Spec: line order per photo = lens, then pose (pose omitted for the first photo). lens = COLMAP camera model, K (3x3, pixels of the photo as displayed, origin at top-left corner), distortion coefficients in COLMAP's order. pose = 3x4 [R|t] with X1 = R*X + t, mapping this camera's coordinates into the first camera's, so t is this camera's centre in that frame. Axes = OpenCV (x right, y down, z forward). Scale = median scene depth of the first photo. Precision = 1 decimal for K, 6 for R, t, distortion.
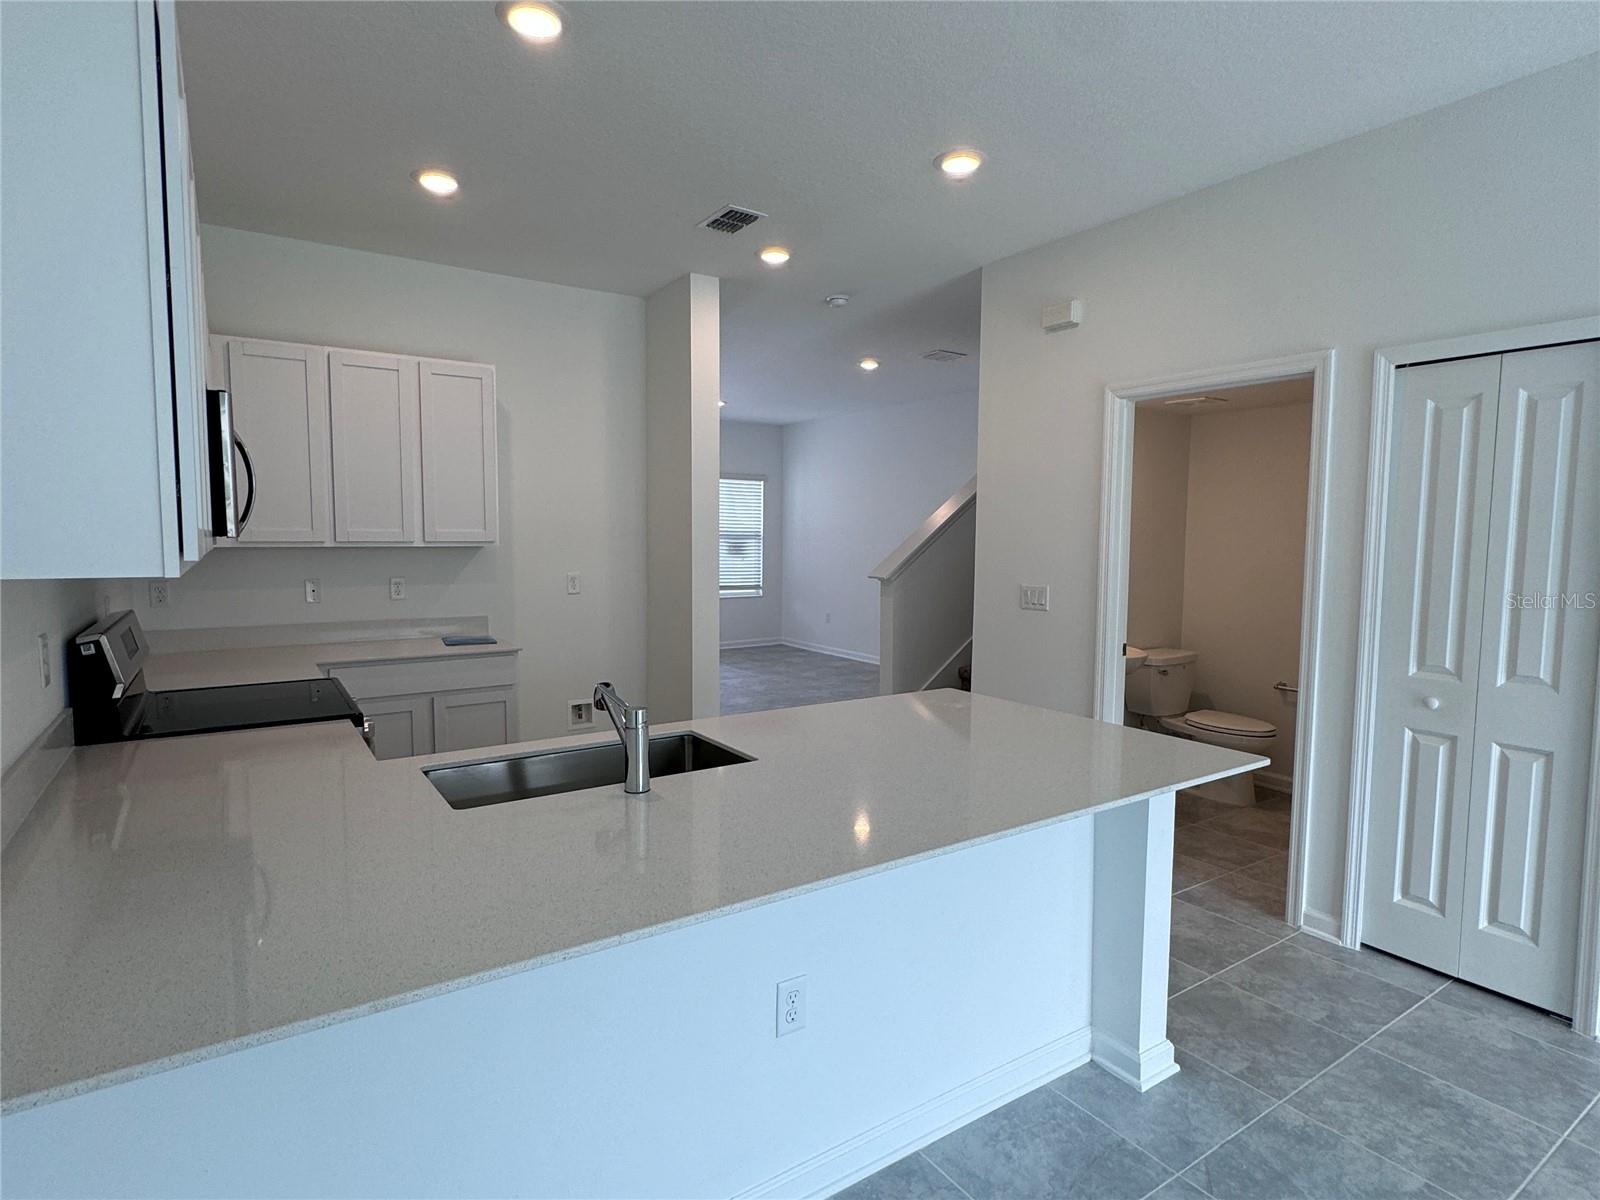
lens RADIAL K [[856.2, 0, 804.5], [0, 856.2, 600.7], [0, 0, 1]] dist [-0.003685, 0.001104]
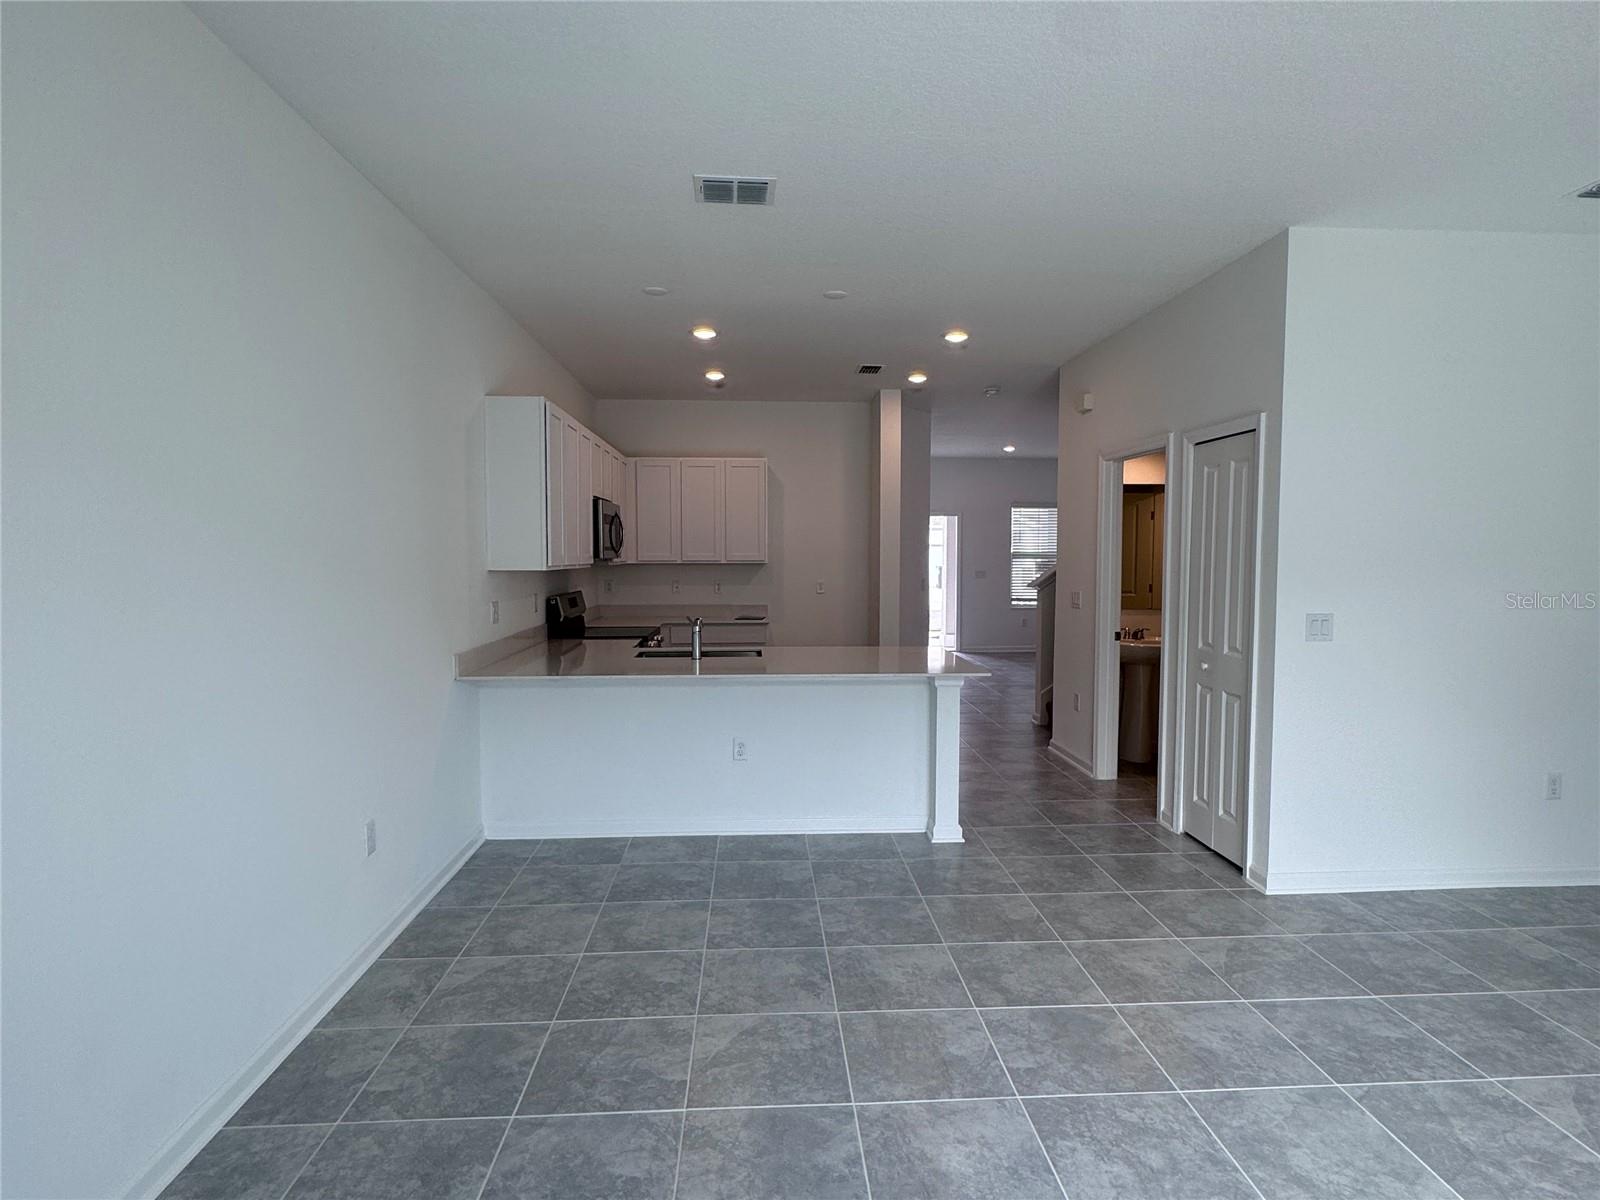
lens RADIAL K [[856.2, 0, 800.7], [0, 856.2, 599.8], [0, 0, 1]] dist [-0.003685, 0.001104]
pose [[0.858310, 0.022255, -0.512649, 0.834537], [-0.034468, 0.999303, -0.014326, 0.045424], [0.511973, 0.029966, 0.858479, -0.622214]]
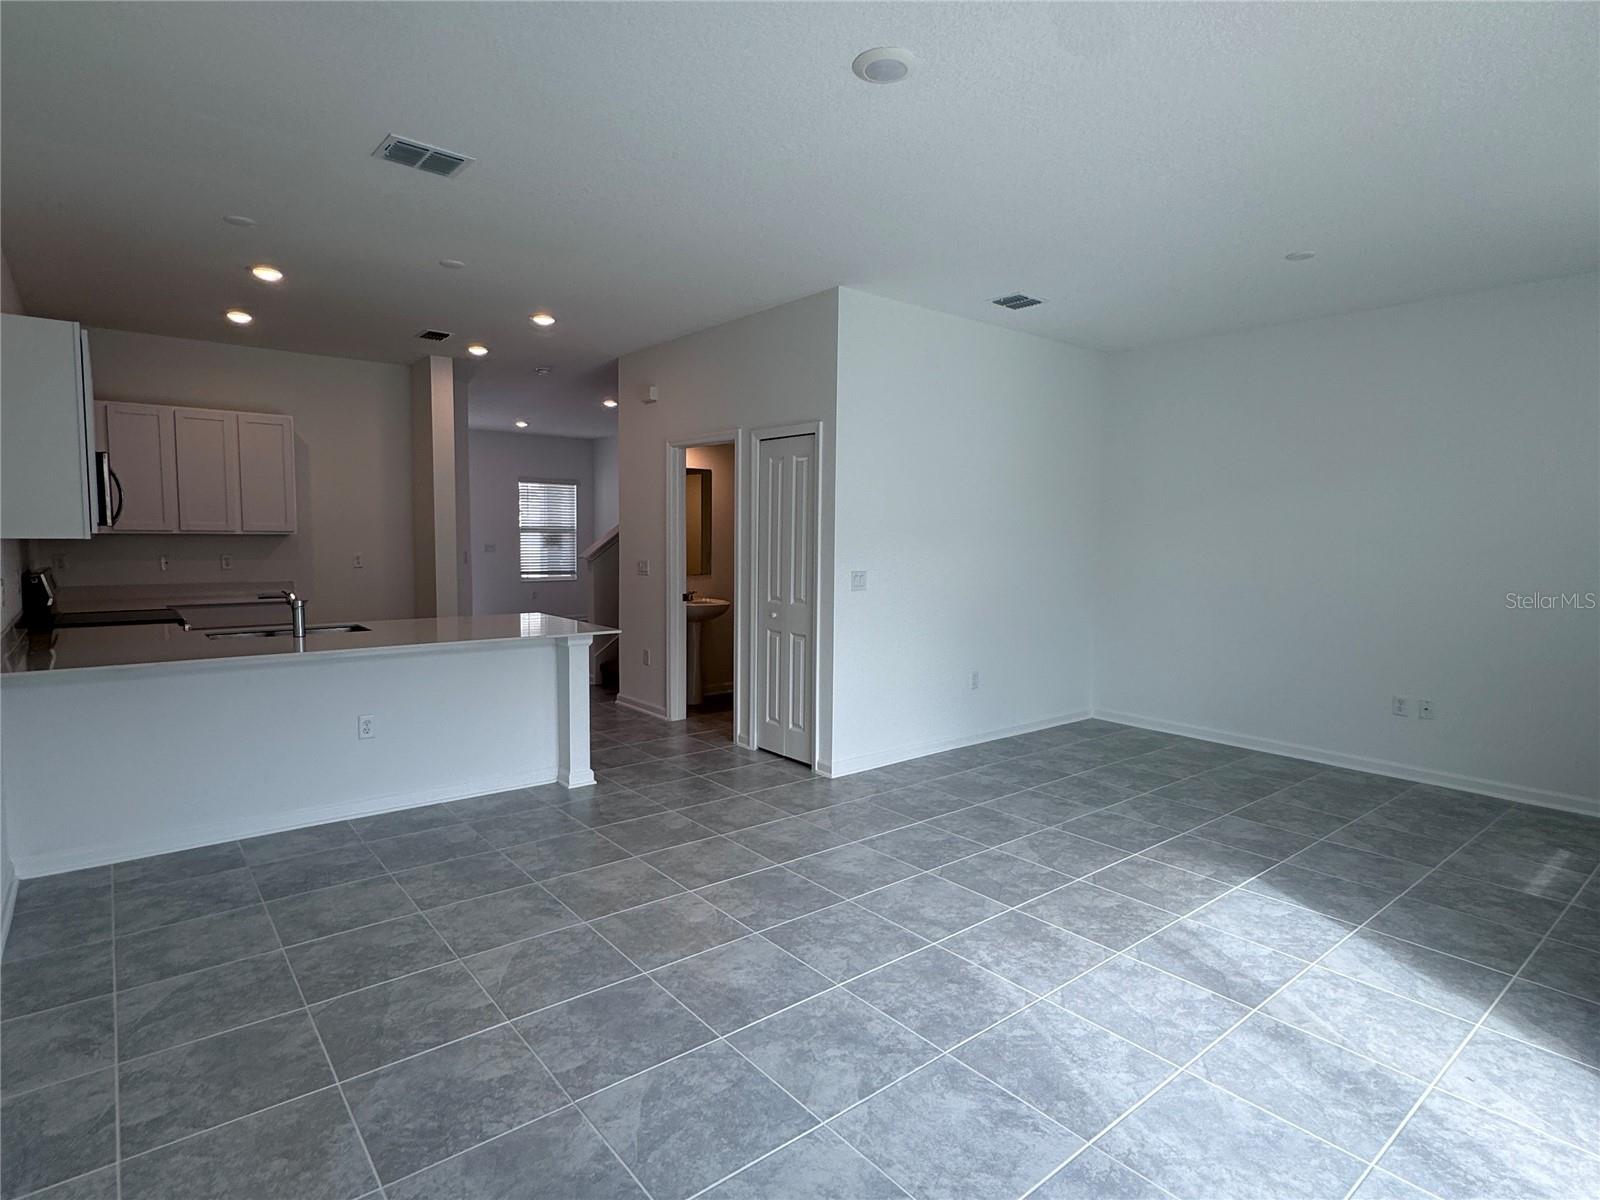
lens RADIAL K [[856.2, 0, 804.9], [0, 856.2, 600.0], [0, 0, 1]] dist [-0.003685, 0.001104]
pose [[0.995631, -0.003064, 0.093325, 0.581741], [0.002778, 0.999991, 0.003198, 0.073883], [-0.093334, -0.002925, 0.995631, -0.871764]]
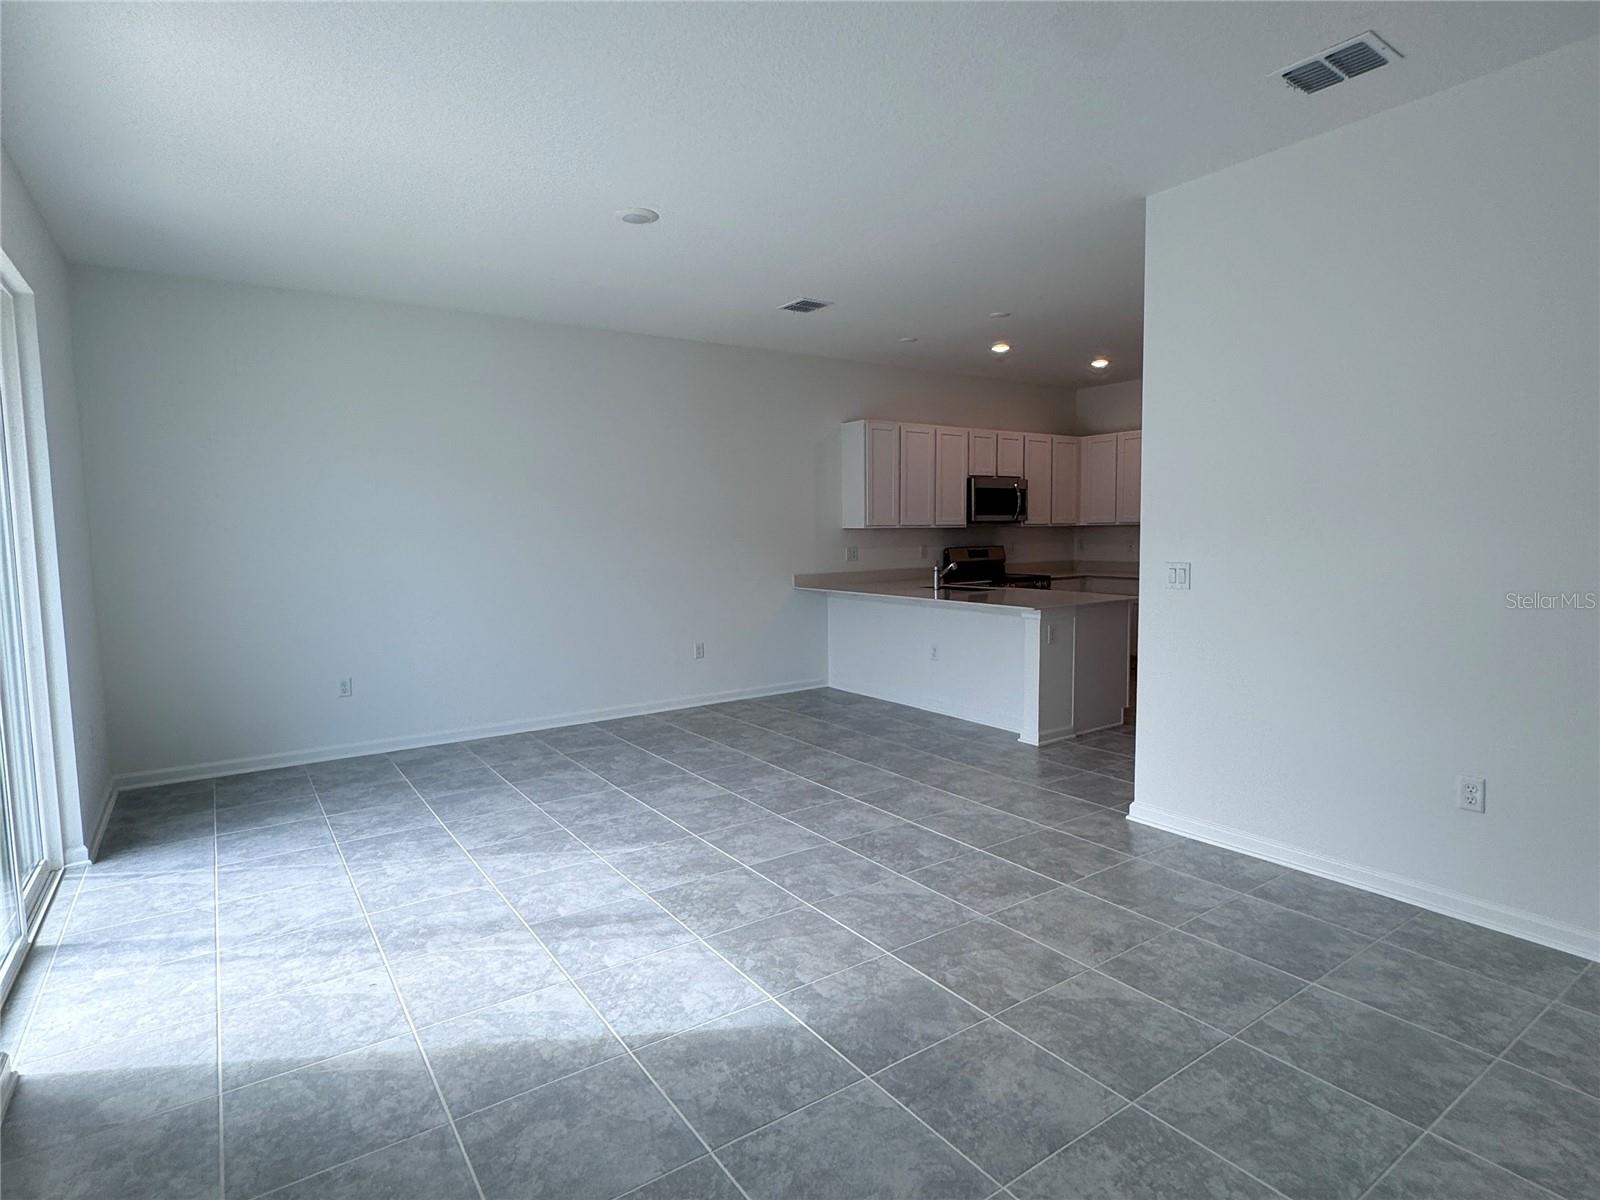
lens RADIAL K [[856.2, 0, 799.9], [0, 856.2, 600.1], [0, 0, 1]] dist [-0.003685, 0.001104]
pose [[0.007349, 0.076551, -0.997039, 2.091954], [-0.064655, 0.995016, 0.075919, 0.017851], [0.997881, 0.063906, 0.012262, 0.232877]]
